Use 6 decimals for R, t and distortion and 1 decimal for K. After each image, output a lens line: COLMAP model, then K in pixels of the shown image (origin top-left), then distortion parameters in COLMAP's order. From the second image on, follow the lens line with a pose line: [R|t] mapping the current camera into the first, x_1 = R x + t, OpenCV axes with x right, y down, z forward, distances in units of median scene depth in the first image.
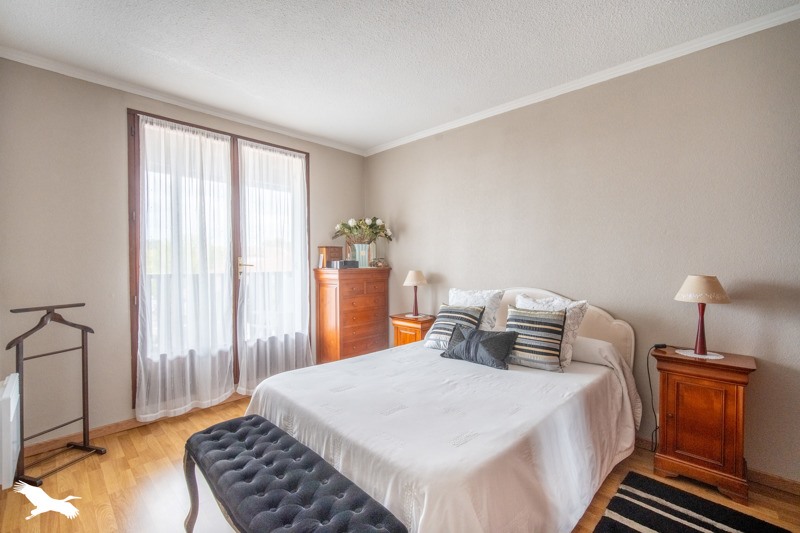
lens RADIAL K [[348.8, 0, 400.0], [0, 348.8, 266.5], [0, 0, 1]] dist [-0.008650, 0.001073]
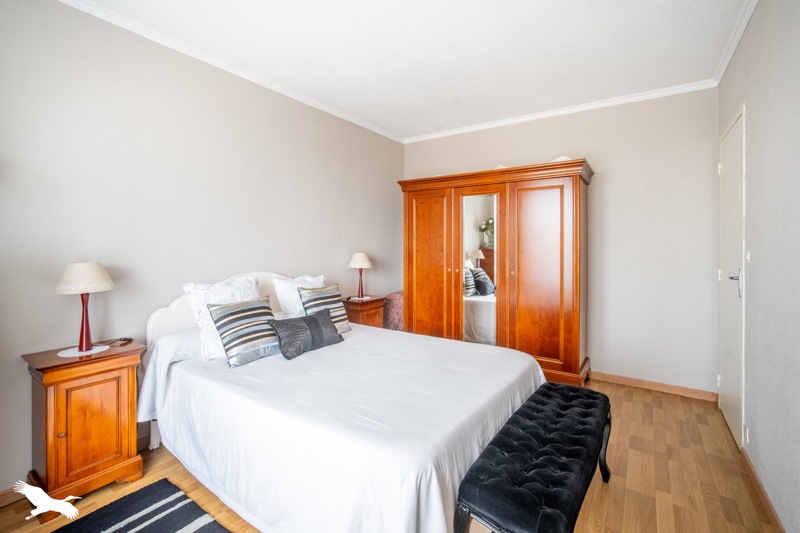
lens RADIAL K [[377.5, 0, 400.9], [0, 377.5, 249.4], [0, 0, 1]] dist [-0.000167, 0.000334]
pose [[-0.201352, -0.001787, 0.979517, -0.970833], [0.026658, 0.999618, 0.007303, 0.001663], [-0.979156, 0.027583, -0.201228, 1.122671]]
